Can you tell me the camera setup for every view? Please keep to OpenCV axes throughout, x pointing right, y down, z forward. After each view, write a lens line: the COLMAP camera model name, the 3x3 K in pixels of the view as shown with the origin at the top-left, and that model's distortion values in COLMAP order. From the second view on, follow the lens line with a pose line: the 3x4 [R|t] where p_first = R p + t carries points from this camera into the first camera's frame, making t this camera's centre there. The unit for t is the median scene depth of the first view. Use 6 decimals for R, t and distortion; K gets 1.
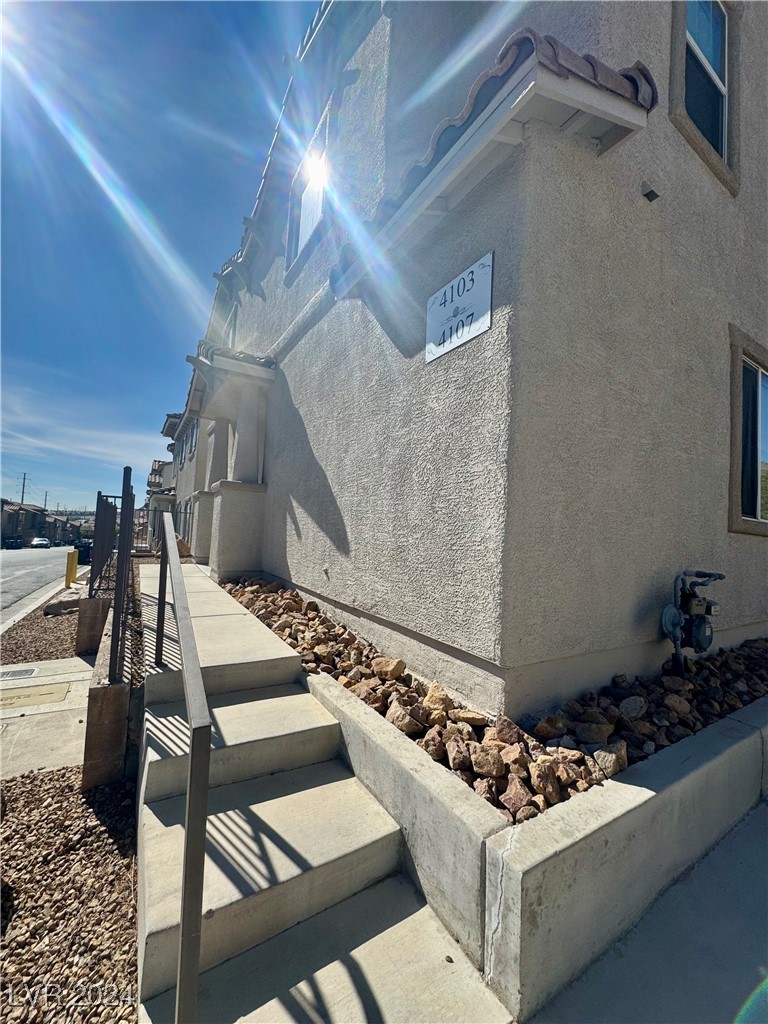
lens RADIAL K [[410.1, 0, 391.6], [0, 410.1, 513.7], [0, 0, 1]] dist [-0.005040, 0.001186]
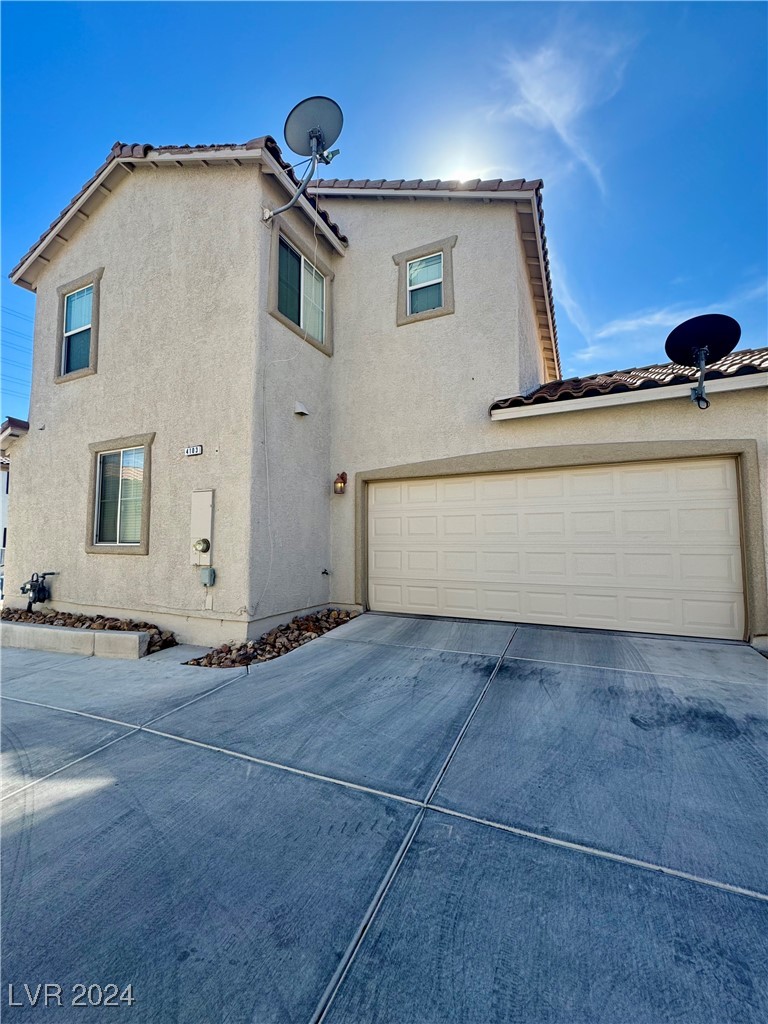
lens RADIAL K [[410.1, 0, 385.5], [0, 410.1, 509.3], [0, 0, 1]] dist [-0.005040, 0.001186]
pose [[0.539291, -0.115867, -0.834111, 3.184005], [0.068497, 0.993243, -0.093686, 0.114405], [0.839329, -0.006610, 0.543583, 1.133487]]
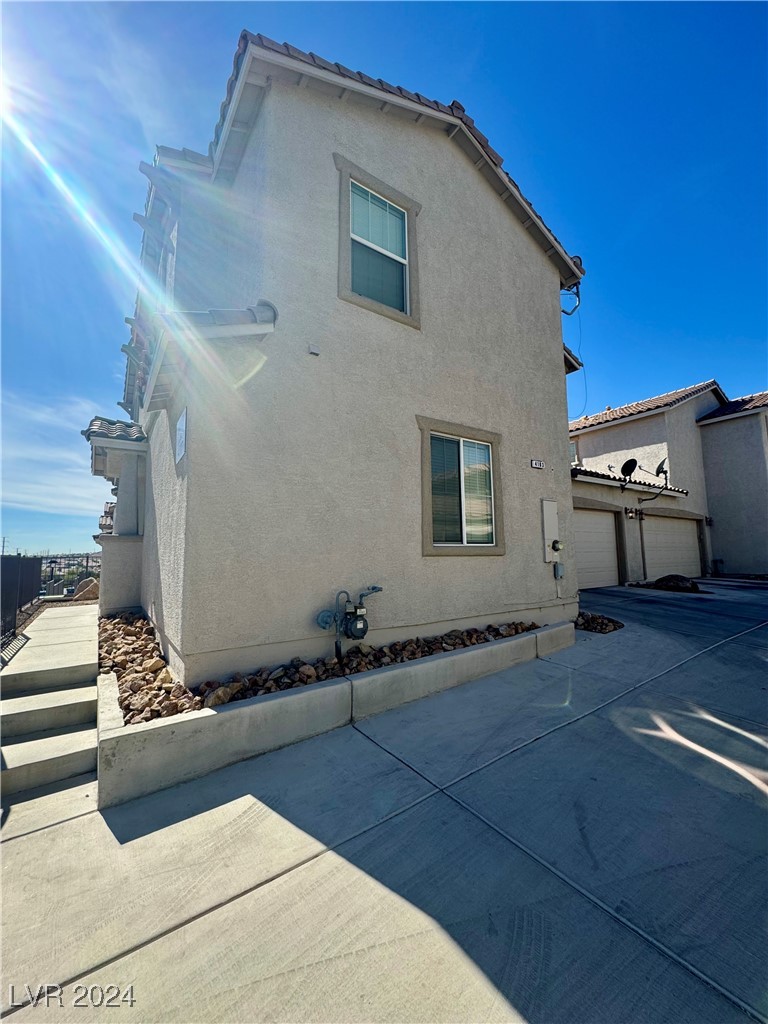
lens RADIAL K [[410.1, 0, 384.7], [0, 410.1, 511.1], [0, 0, 1]] dist [-0.005040, 0.001186]
pose [[0.996525, -0.062627, 0.054925, 0.619138], [0.065929, 0.995987, -0.060523, -0.036980], [-0.050914, 0.063934, 0.996655, -0.461472]]
